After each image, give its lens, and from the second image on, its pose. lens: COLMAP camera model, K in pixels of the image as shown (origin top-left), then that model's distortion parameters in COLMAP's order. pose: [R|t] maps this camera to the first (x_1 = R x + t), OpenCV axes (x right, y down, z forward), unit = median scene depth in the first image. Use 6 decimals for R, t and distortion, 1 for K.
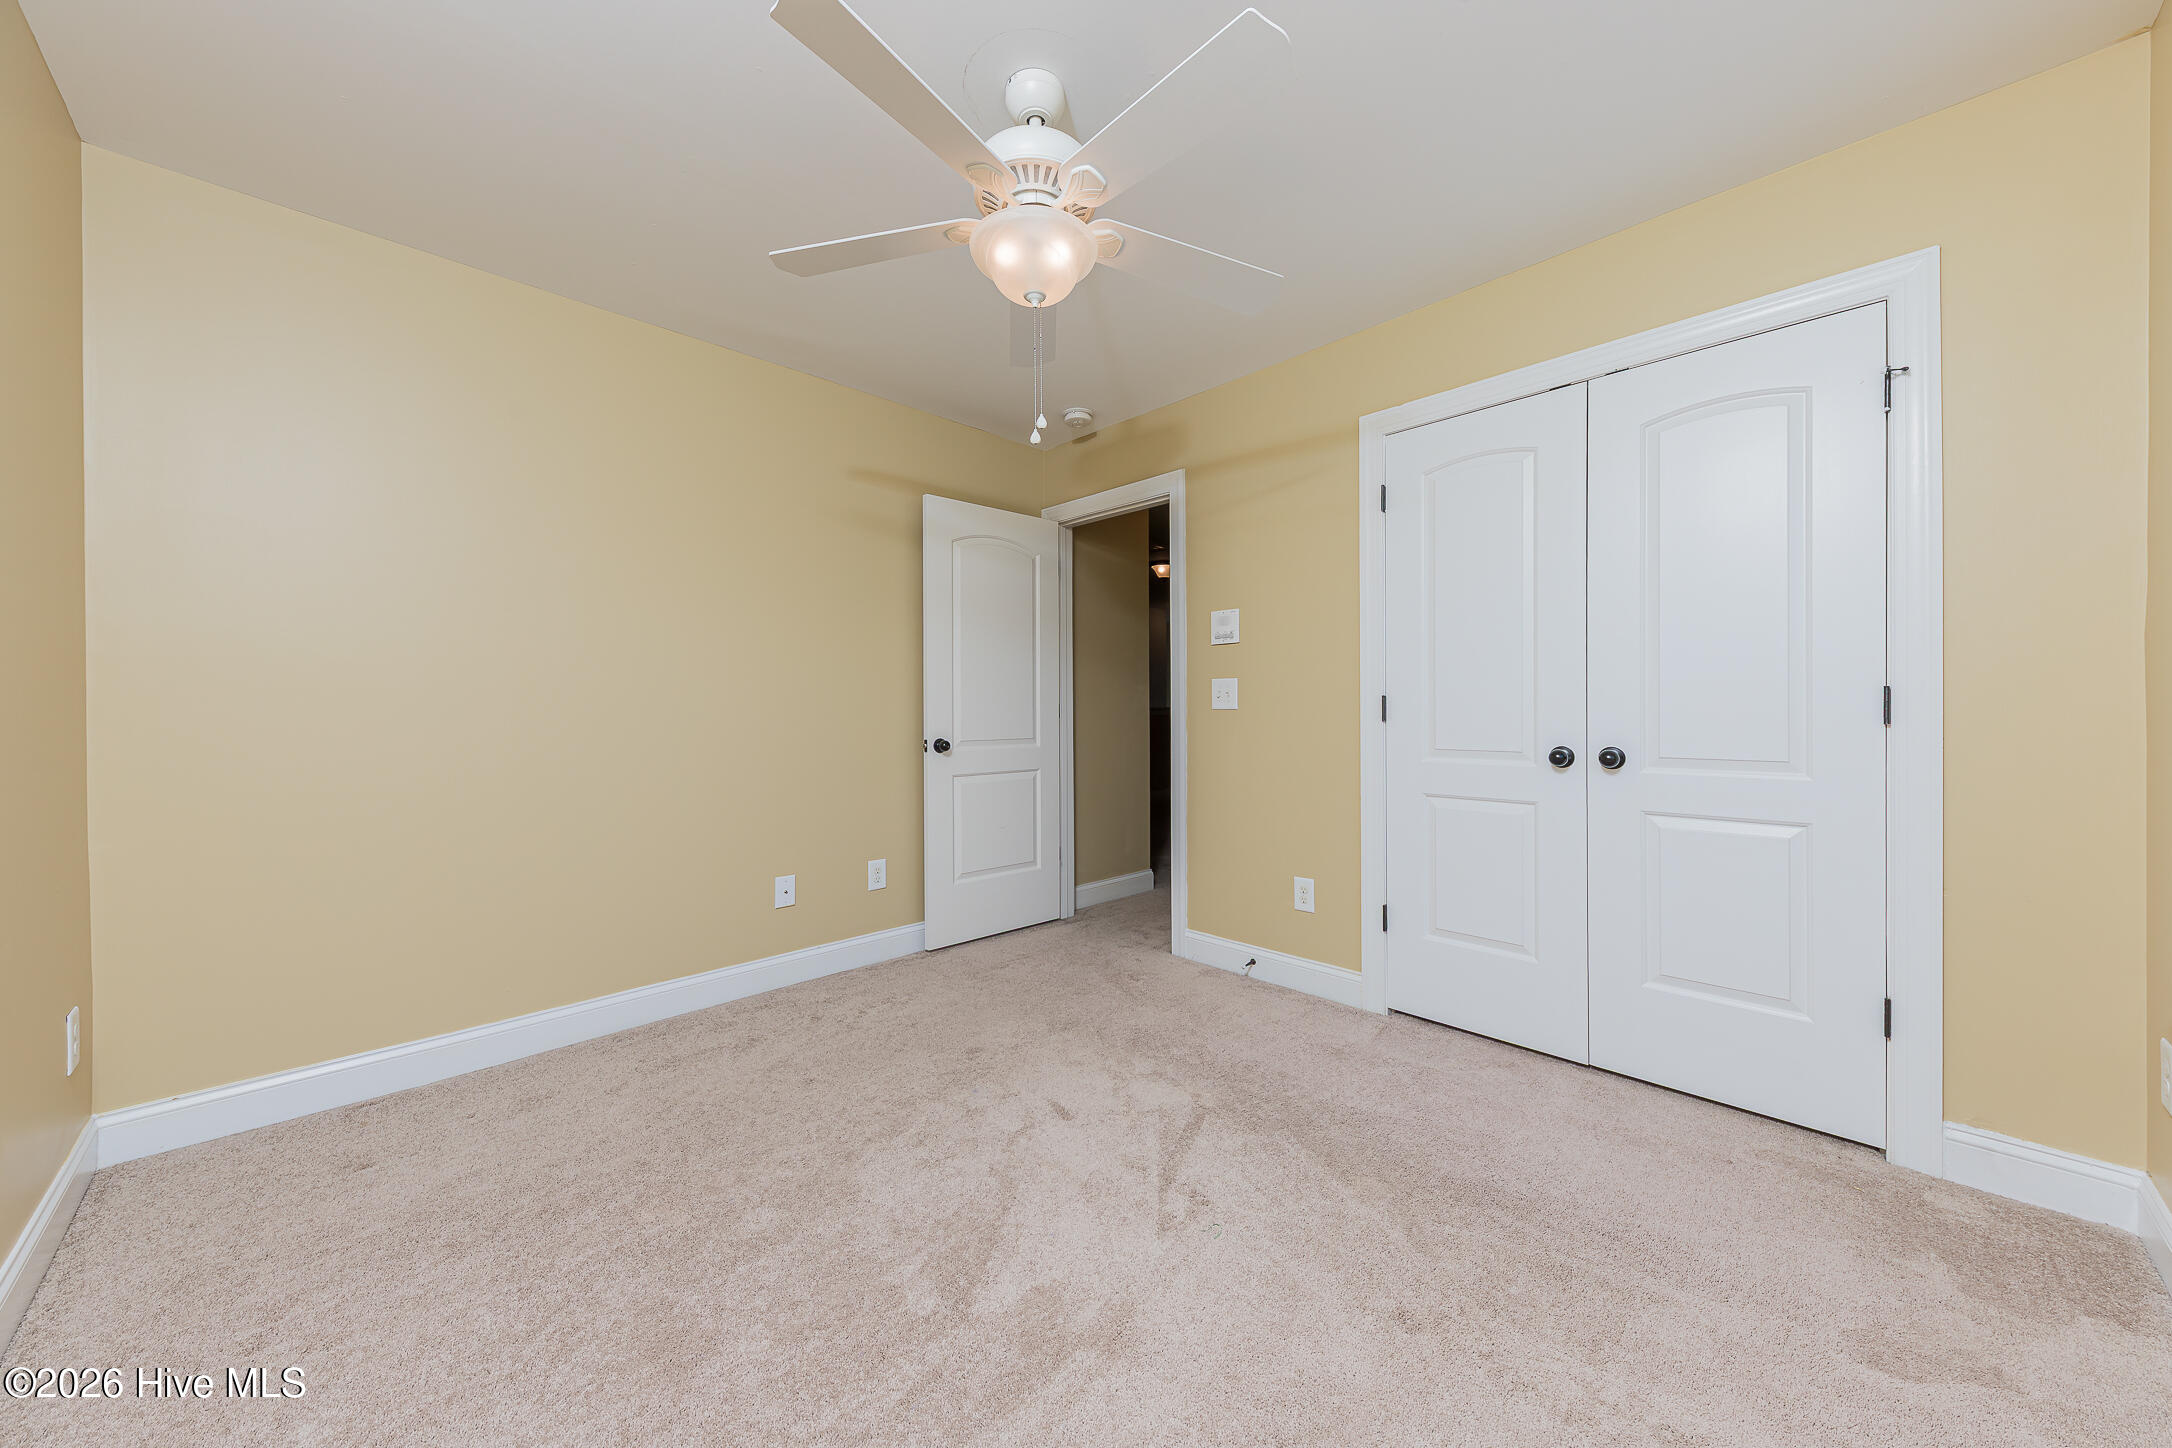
lens RADIAL K [[758.6, 0, 1081.3], [0, 758.6, 710.2], [0, 0, 1]] dist [0.005449, -0.000908]
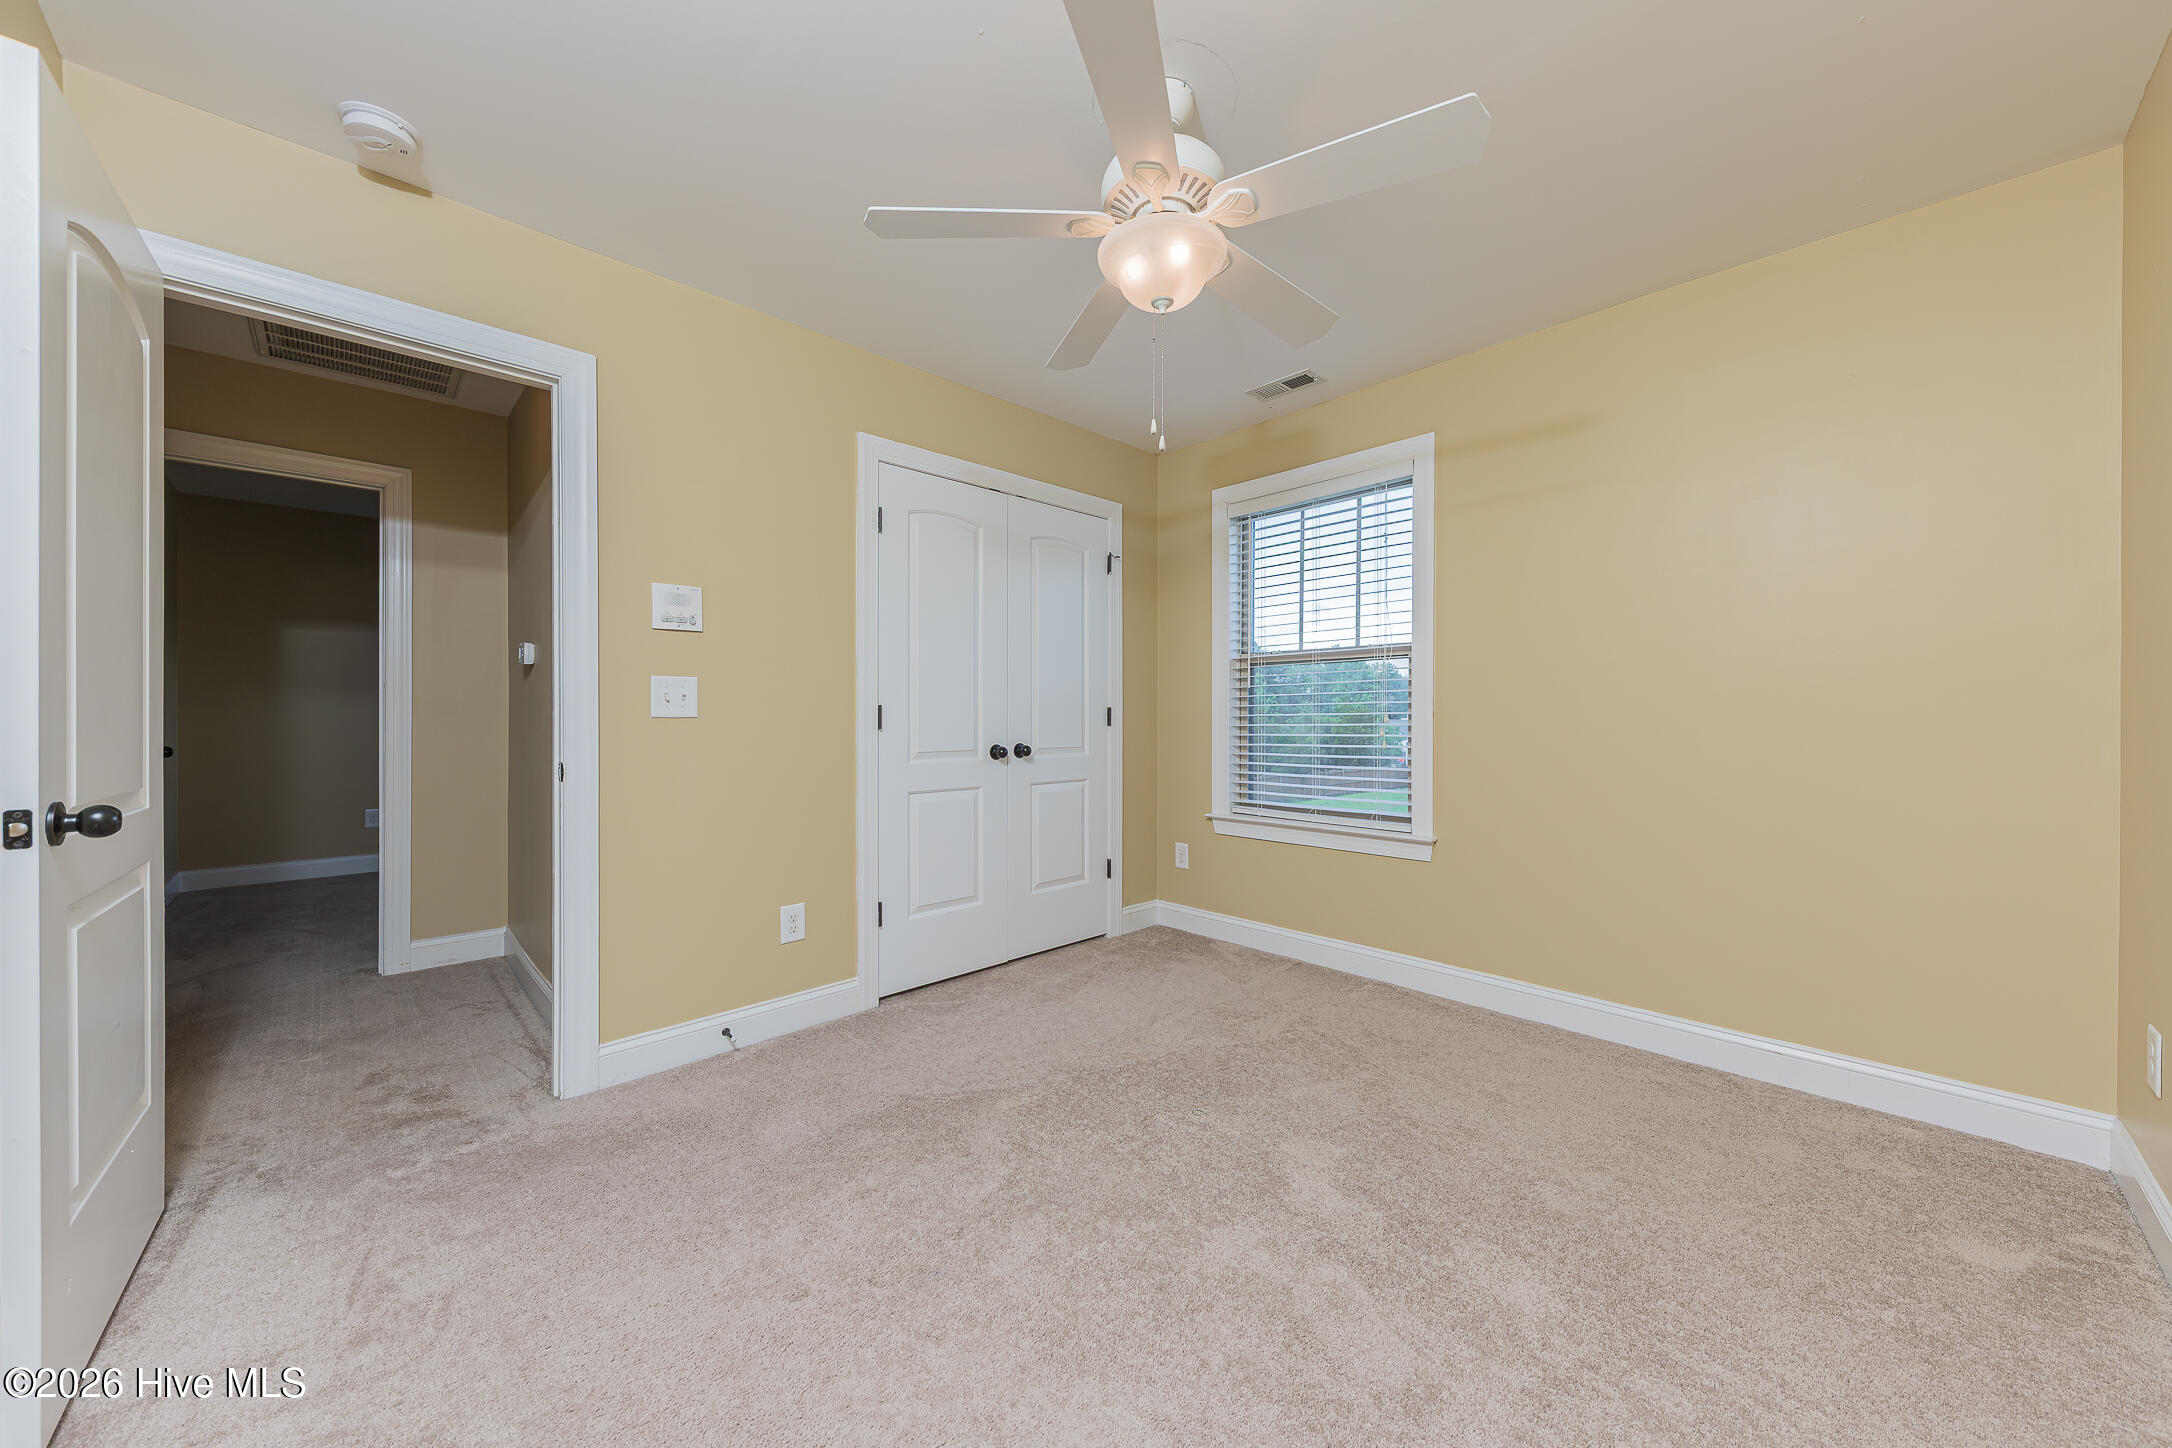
lens RADIAL K [[758.6, 0, 1082.7], [0, 758.6, 712.7], [0, 0, 1]] dist [0.005449, -0.000908]
pose [[0.003606, 0.016905, 0.999851, -0.662196], [0.003843, 0.999849, -0.016919, 0.010809], [-0.999986, 0.003903, 0.003541, 0.702868]]
